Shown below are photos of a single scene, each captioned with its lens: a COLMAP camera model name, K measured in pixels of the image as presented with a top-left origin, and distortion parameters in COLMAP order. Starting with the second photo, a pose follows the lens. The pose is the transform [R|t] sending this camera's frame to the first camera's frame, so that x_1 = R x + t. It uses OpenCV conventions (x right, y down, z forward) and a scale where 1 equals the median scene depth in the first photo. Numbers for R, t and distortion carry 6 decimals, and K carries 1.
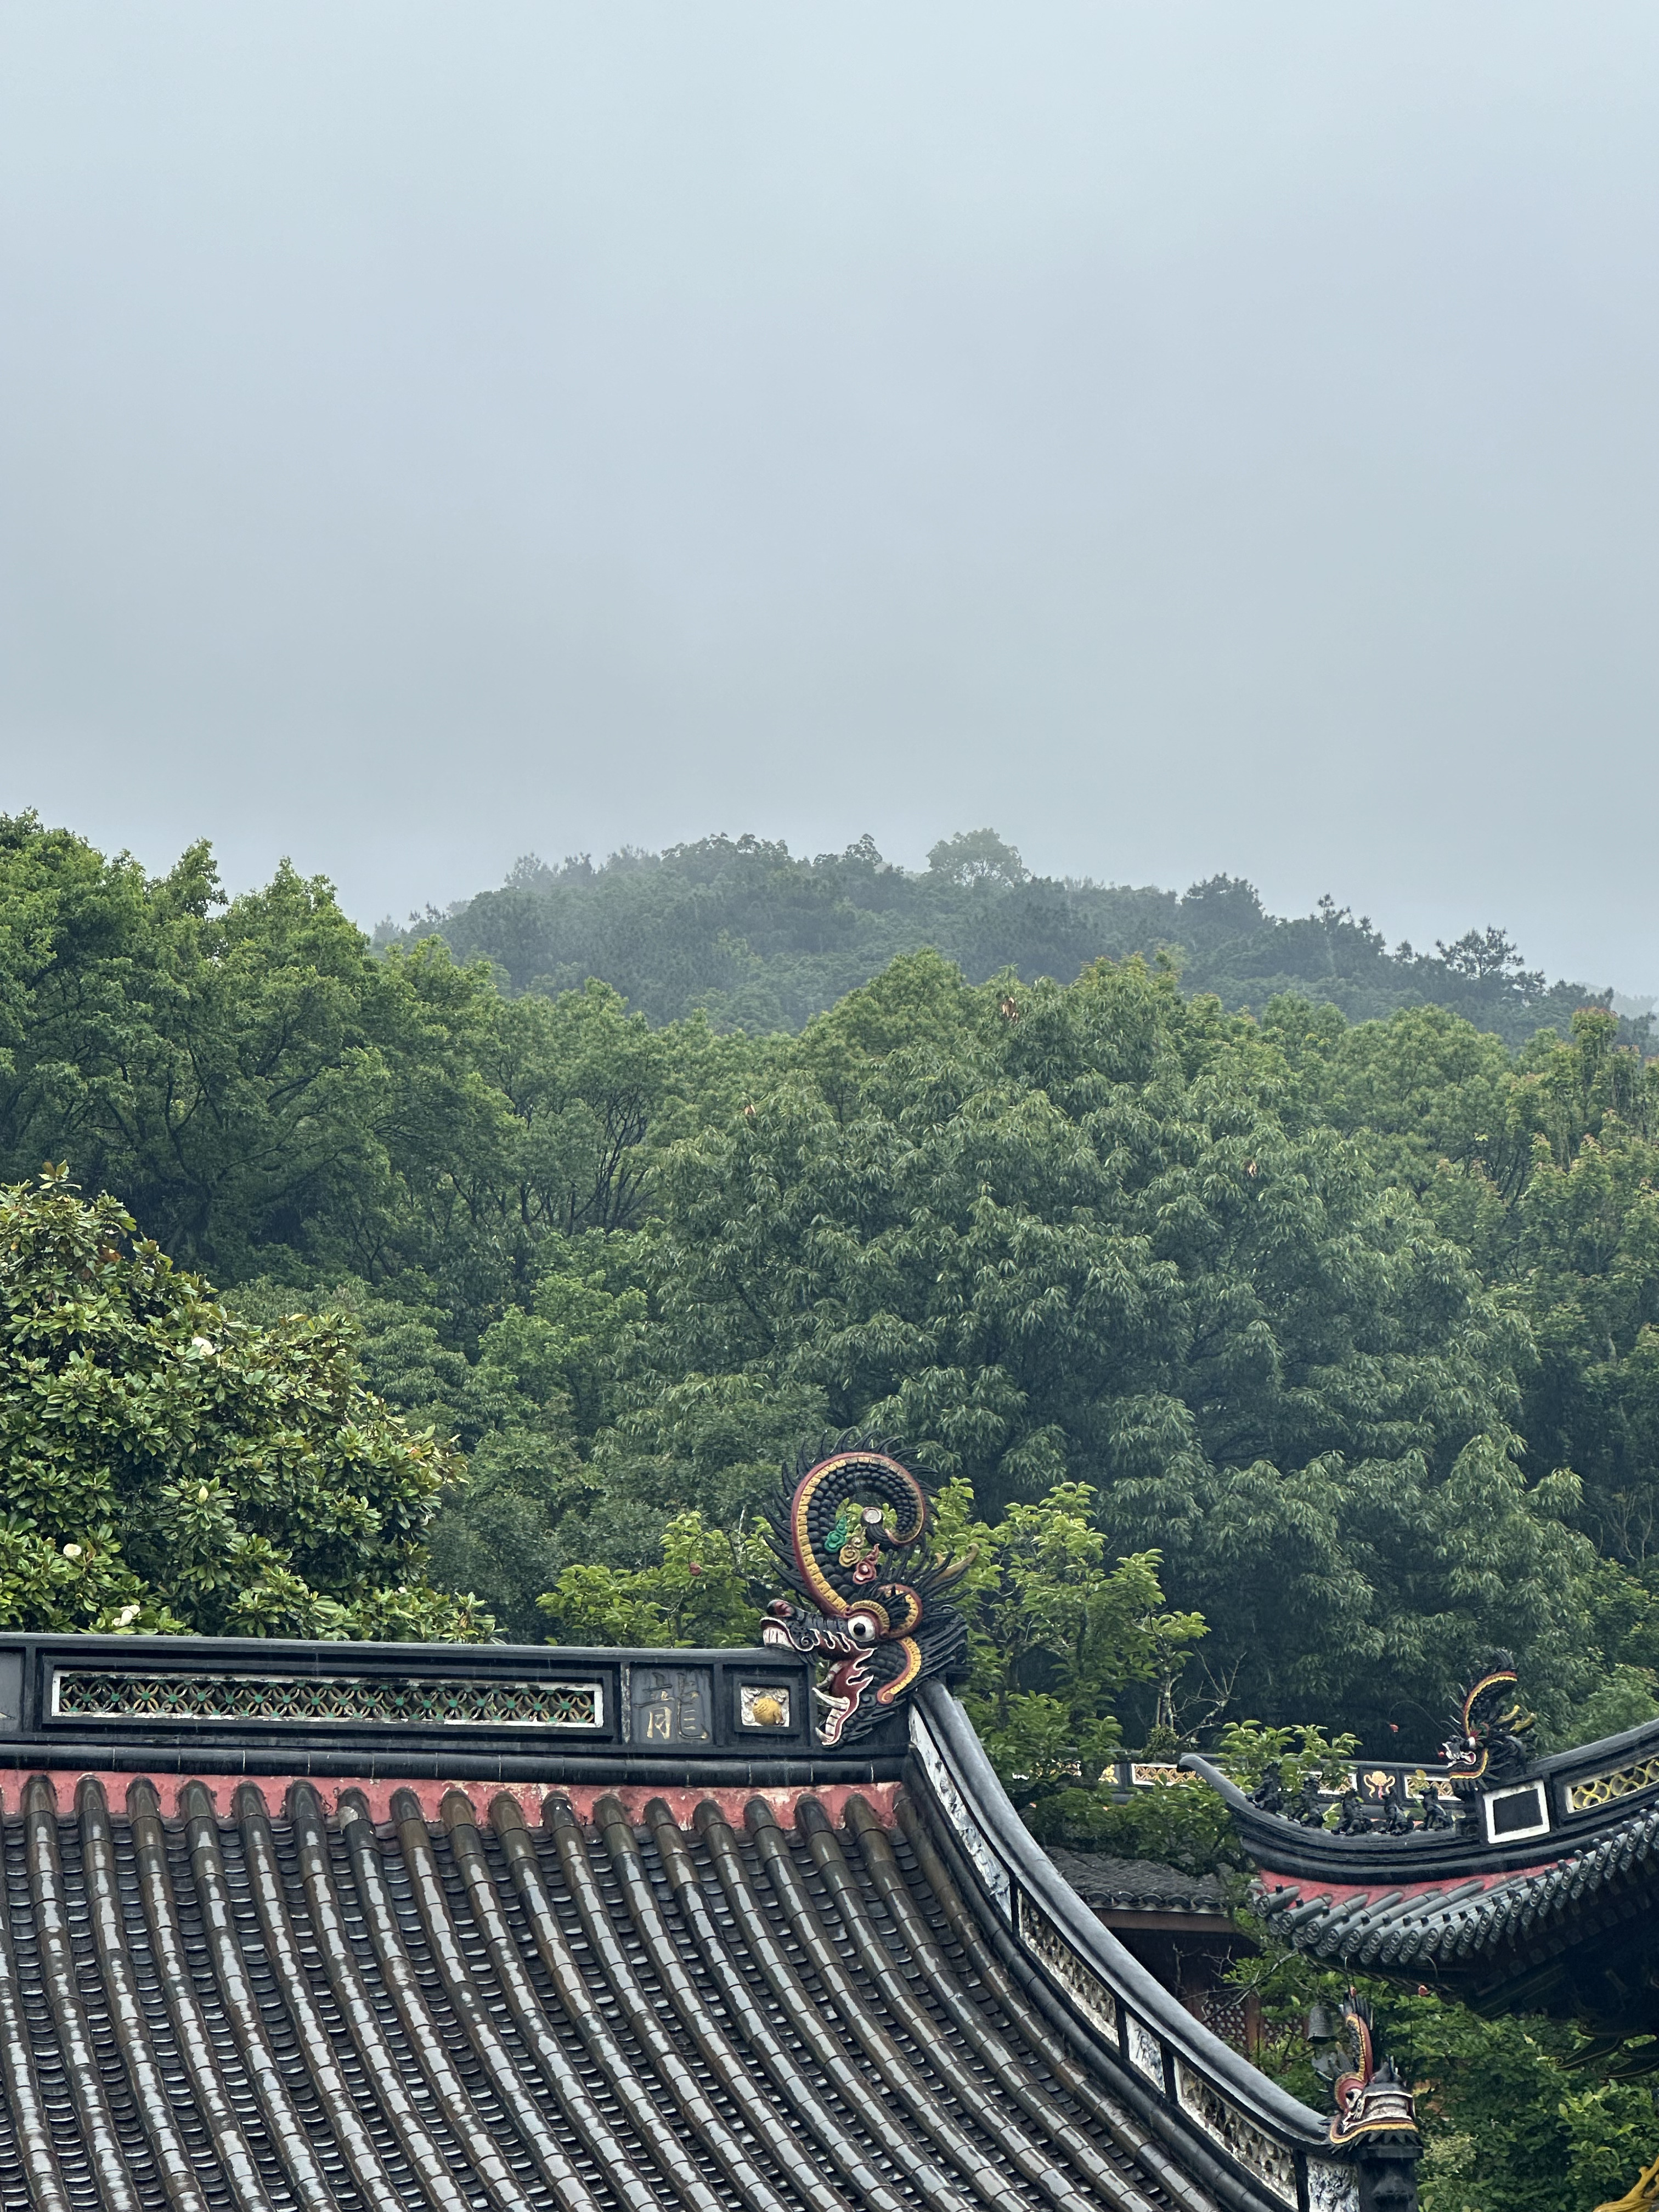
lens RADIAL K [[5069.8, 0, 829.5], [0, 5069.8, 1106.0], [0, 0, 1]] dist [-0.025351, 4.760544]
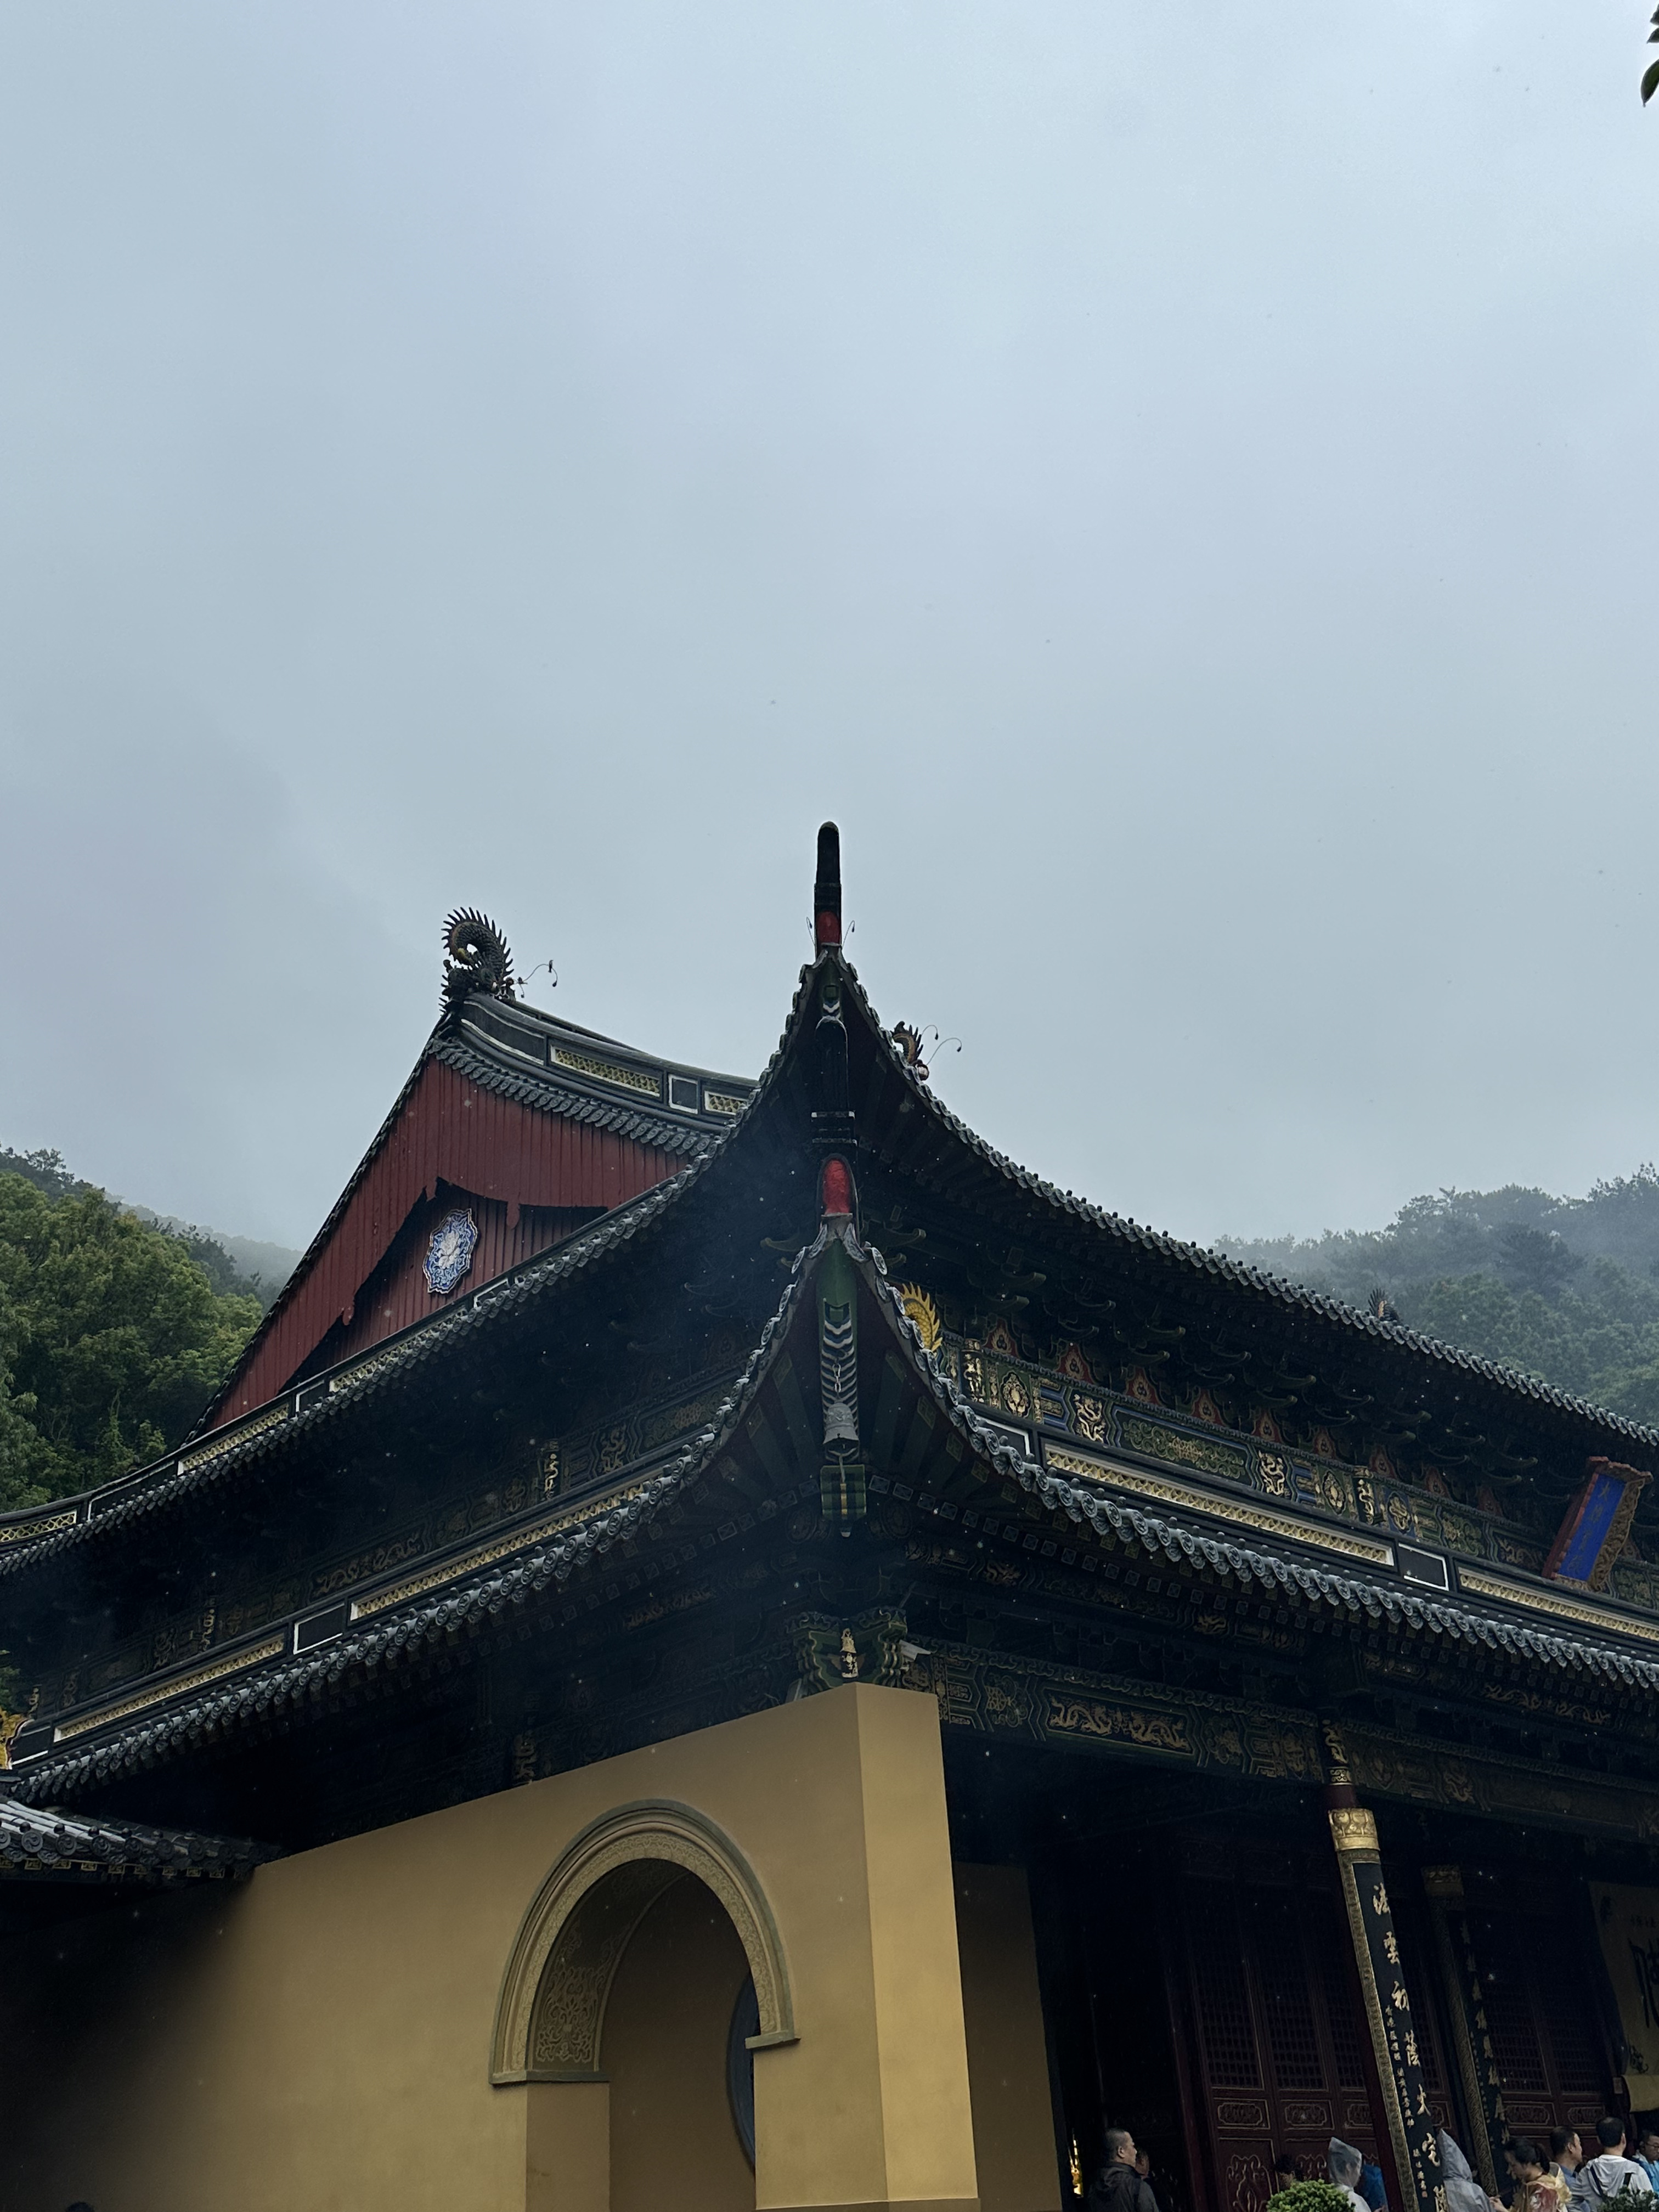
lens RADIAL K [[2144.5, 0, 829.5], [0, 2144.5, 1106.0], [0, 0, 1]] dist [0.167129, -0.258175]
pose [[0.869711, 0.219877, 0.441879, 0.003819], [-0.183632, 0.975167, -0.123811, 0.009616], [-0.458128, 0.026537, 0.888490, 0.024603]]
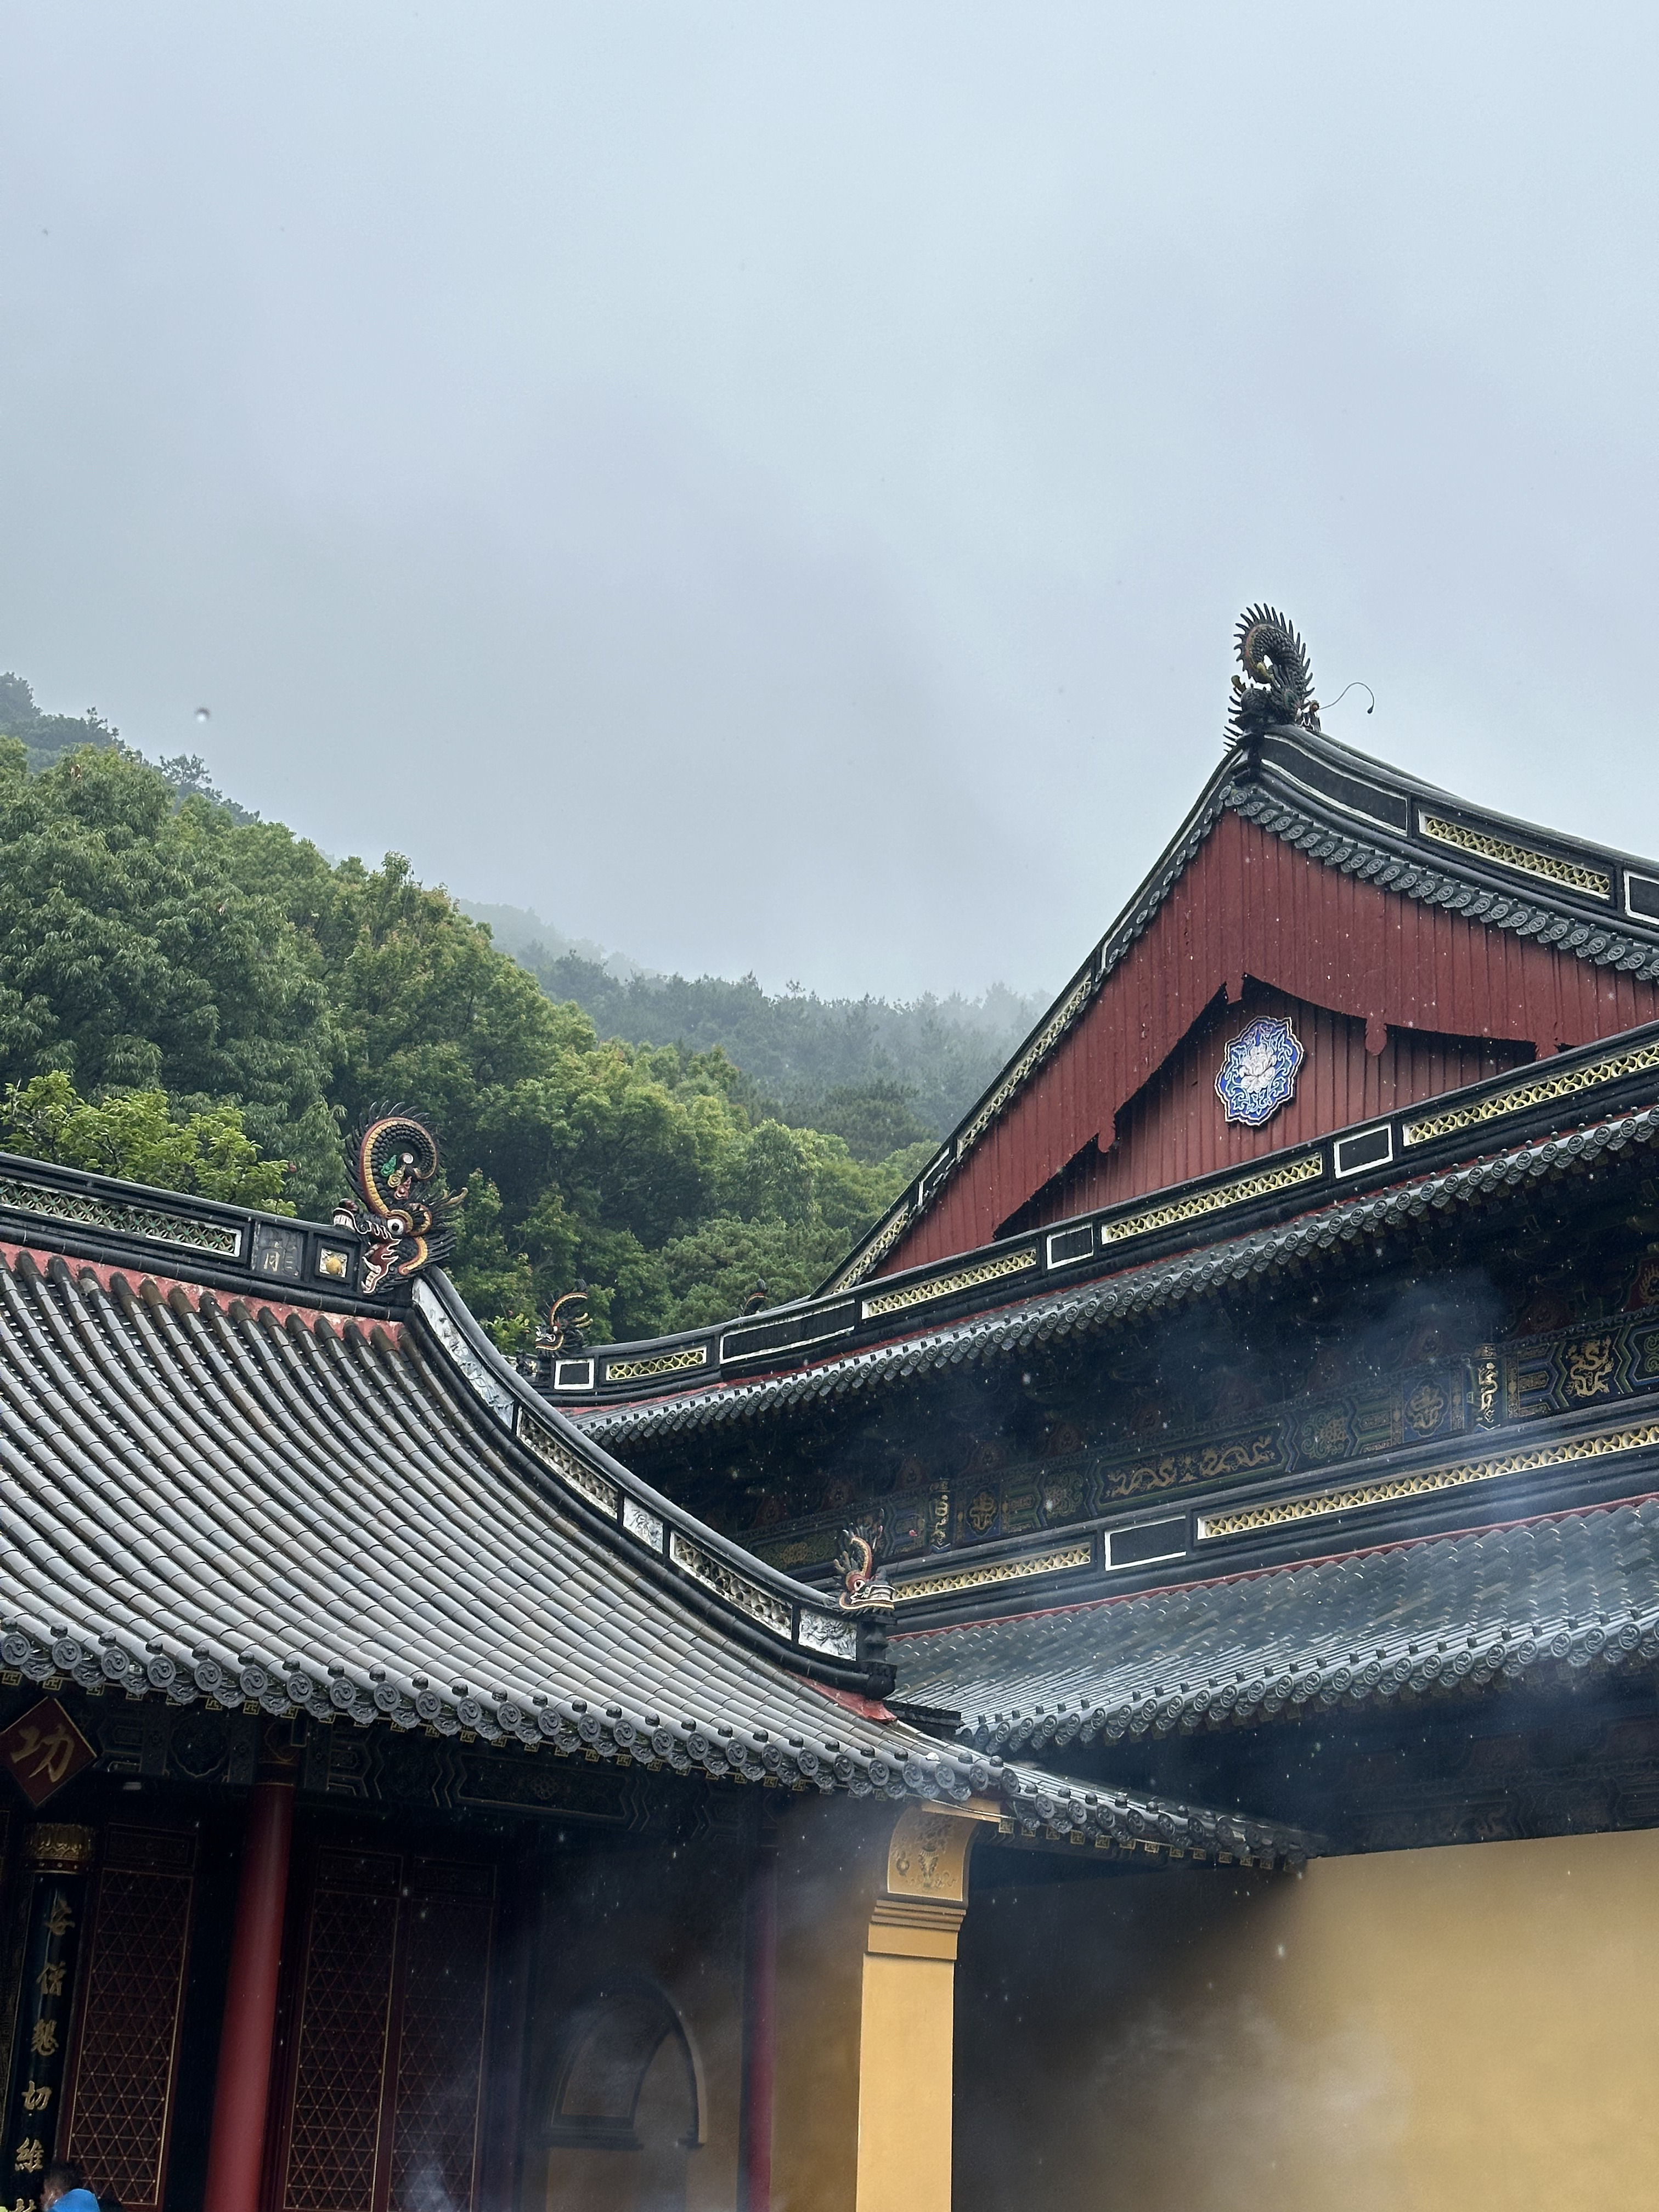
lens RADIAL K [[3087.3, 0, 829.5], [0, 3087.3, 1106.0], [0, 0, 1]] dist [0.175348, -0.027058]
pose [[0.901138, 0.209454, 0.379577, -0.199063], [-0.235987, 0.971455, 0.024189, 0.006343], [-0.363676, -0.111373, 0.924844, 0.022979]]
